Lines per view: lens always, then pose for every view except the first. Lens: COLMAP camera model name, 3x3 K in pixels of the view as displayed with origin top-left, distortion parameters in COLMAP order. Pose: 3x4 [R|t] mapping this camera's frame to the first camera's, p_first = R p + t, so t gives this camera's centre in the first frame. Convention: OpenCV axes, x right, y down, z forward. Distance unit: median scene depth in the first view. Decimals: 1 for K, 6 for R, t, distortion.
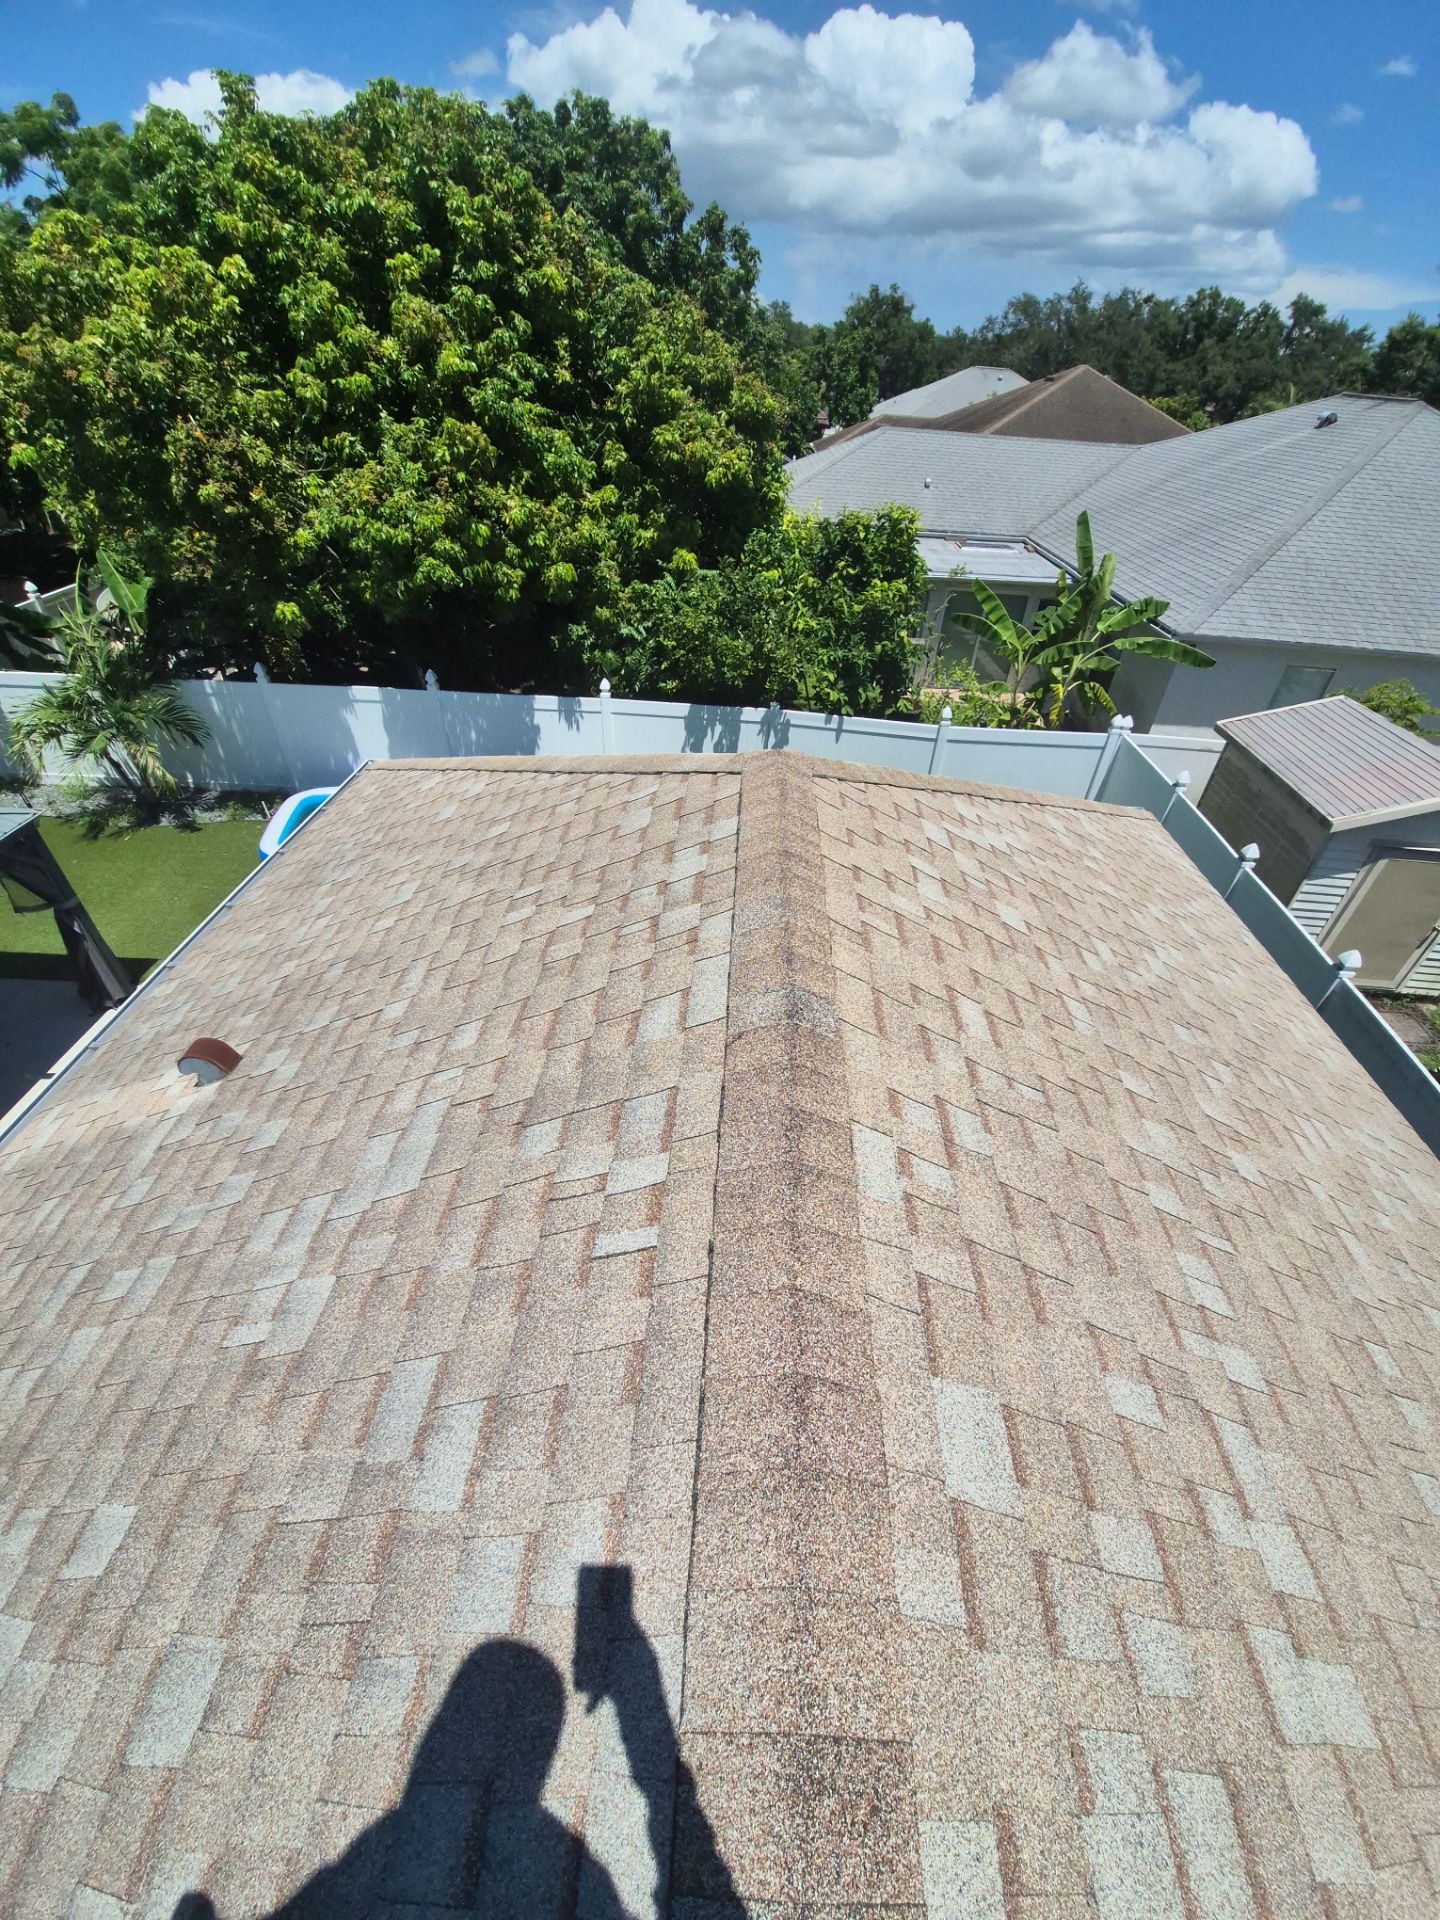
lens RADIAL K [[784.3, 0, 713.6], [0, 784.3, 972.3], [0, 0, 1]] dist [-0.008668, -0.004287]
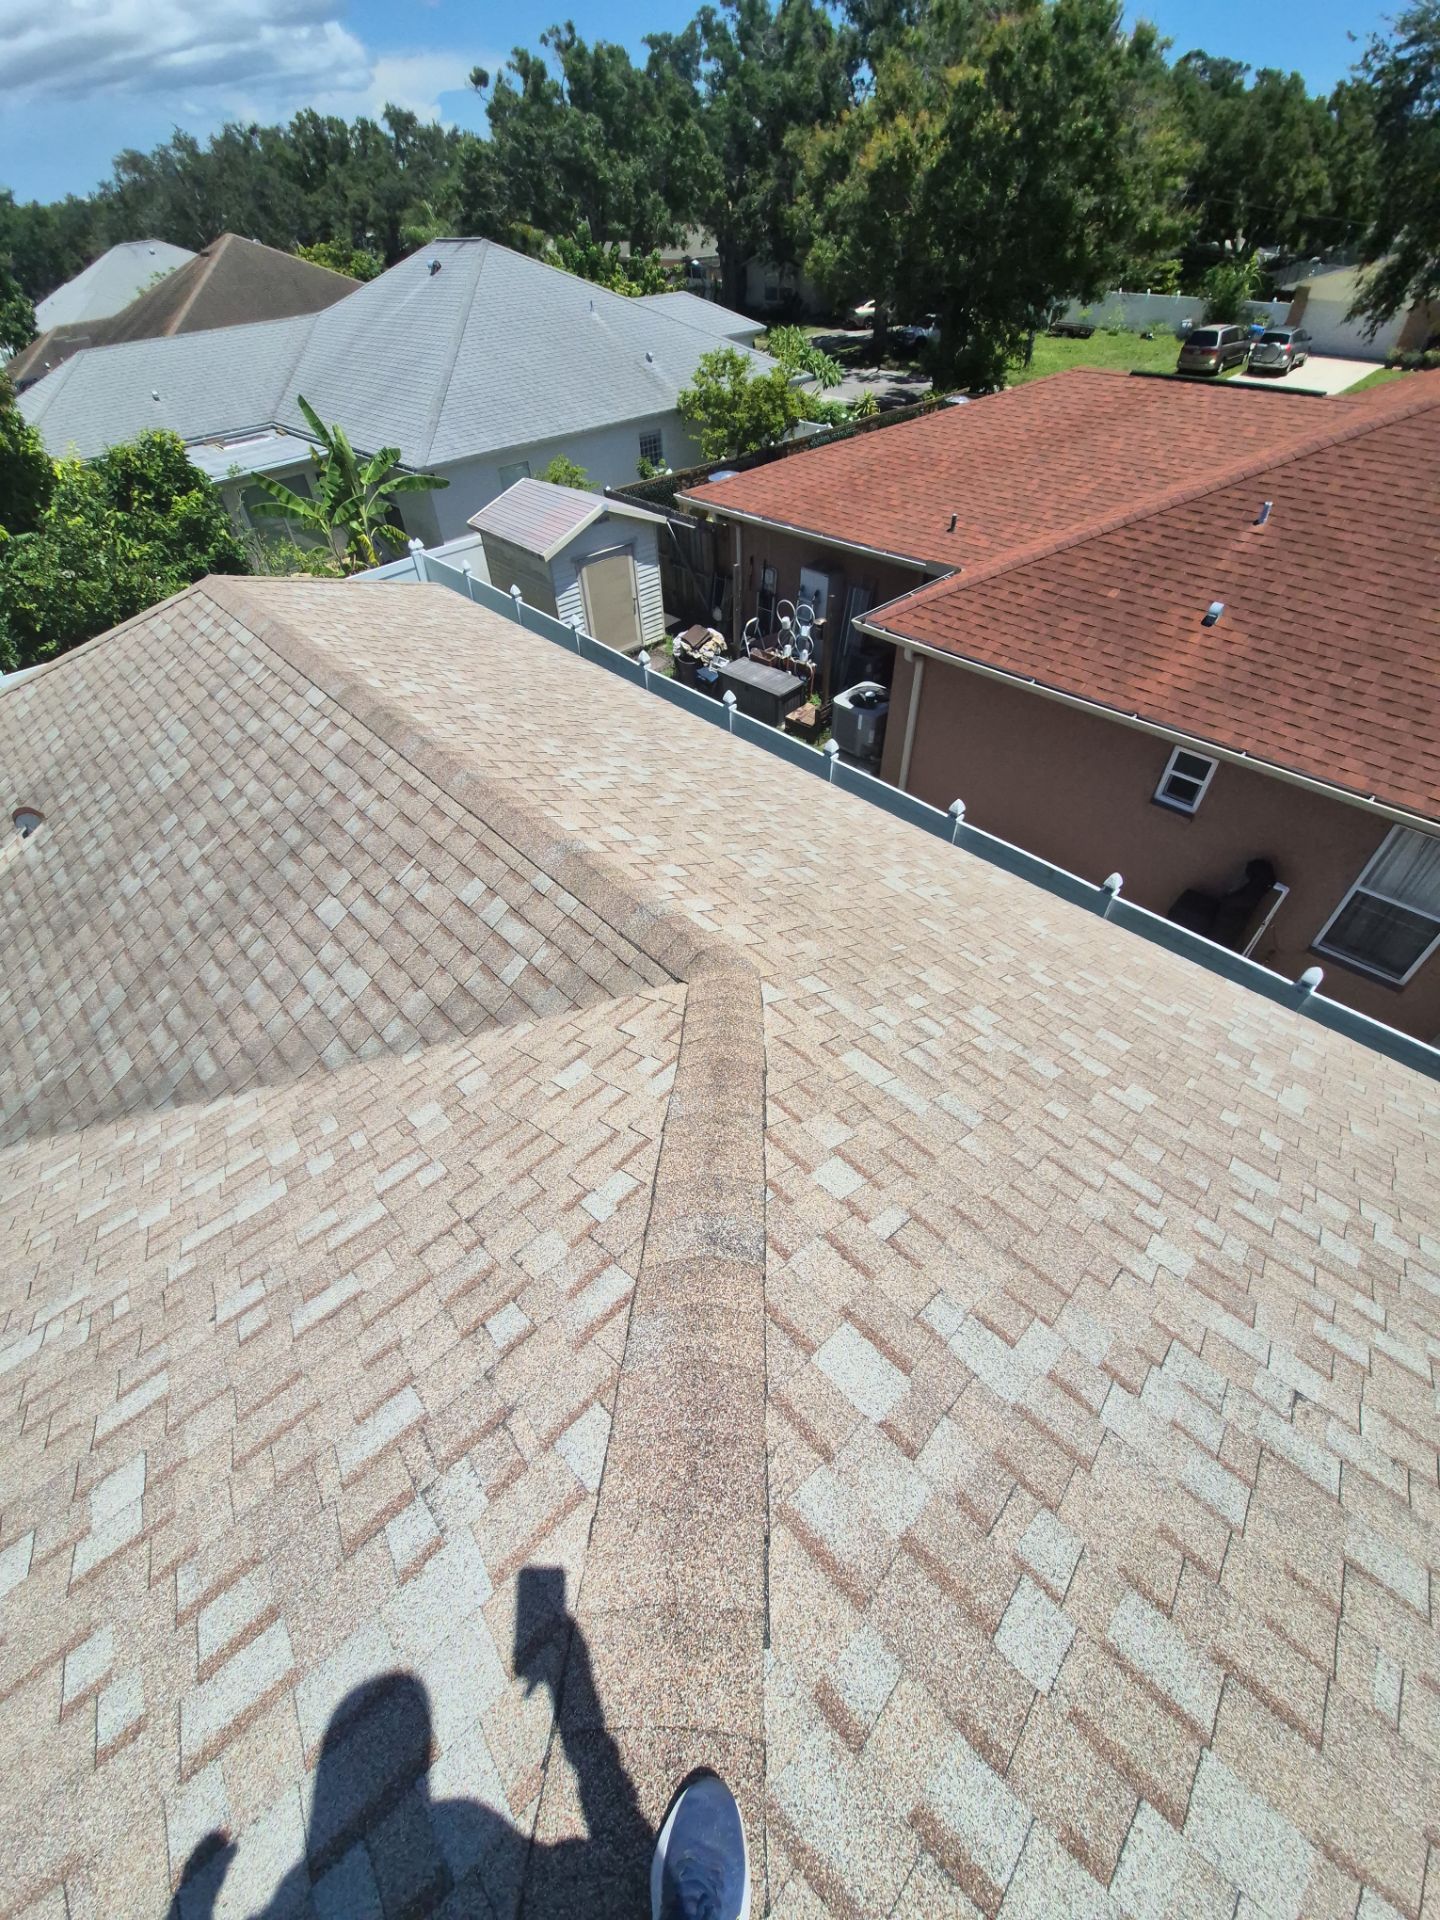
lens RADIAL K [[764.9, 0, 708.1], [0, 764.9, 979.0], [0, 0, 1]] dist [-0.010918, -0.004732]
pose [[0.707431, -0.558886, 0.432653, -0.121658], [0.487699, 0.829060, 0.273513, 0.189561], [-0.511558, 0.017513, 0.859070, -0.391877]]
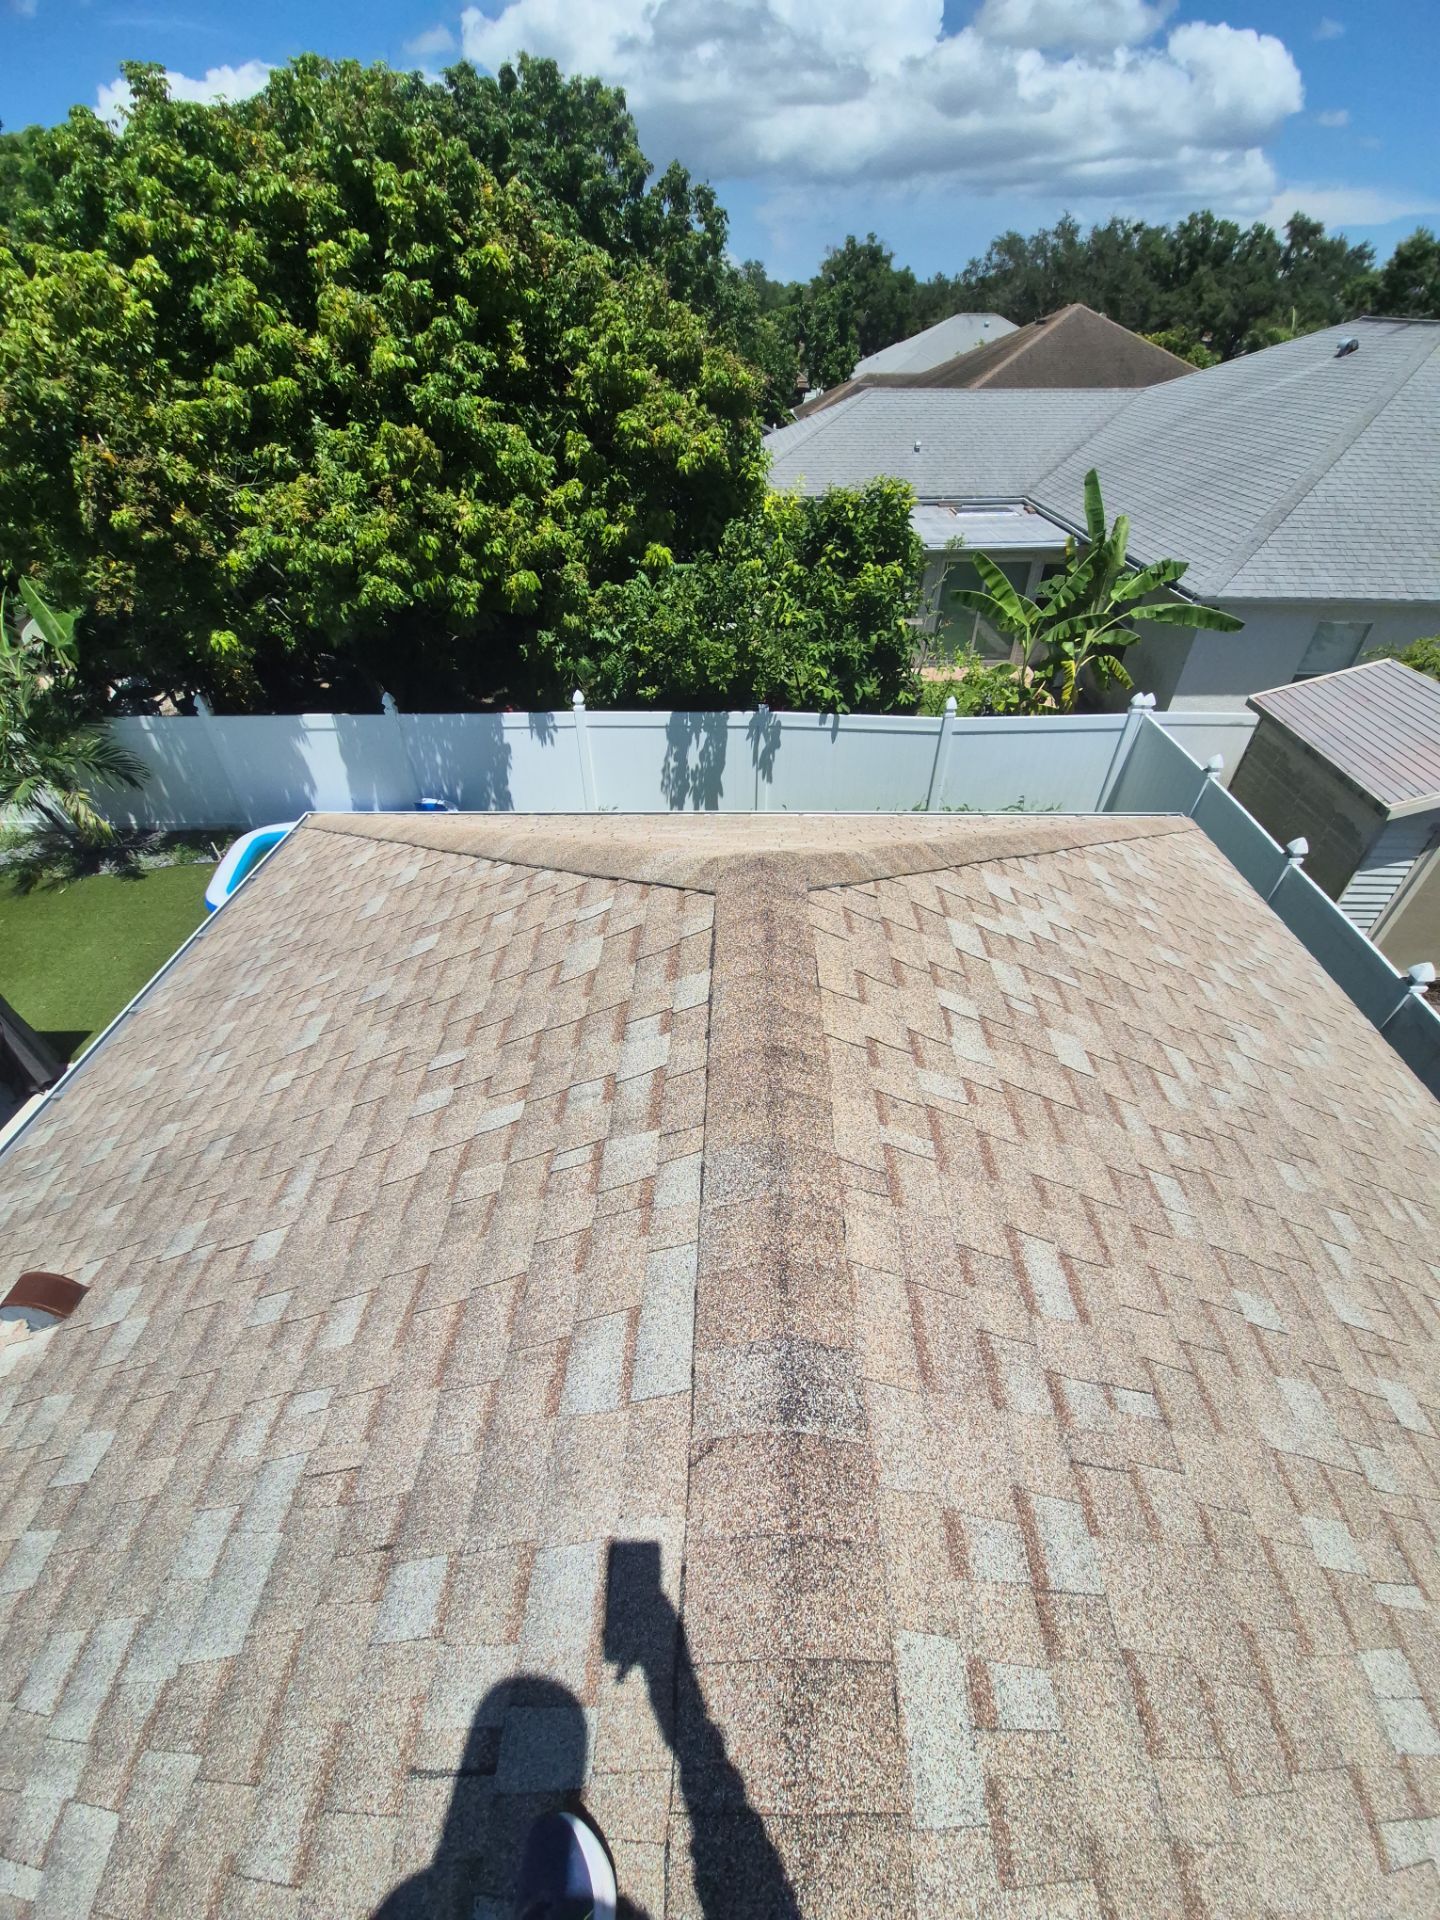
lens RADIAL K [[784.3, 0, 692.6], [0, 784.3, 956.1], [0, 0, 1]] dist [-0.008668, -0.004287]
pose [[0.998438, -0.045091, -0.032987, 0.011510], [0.045621, 0.998839, 0.015486, -0.062908], [0.032250, -0.016966, 0.999336, 0.067772]]
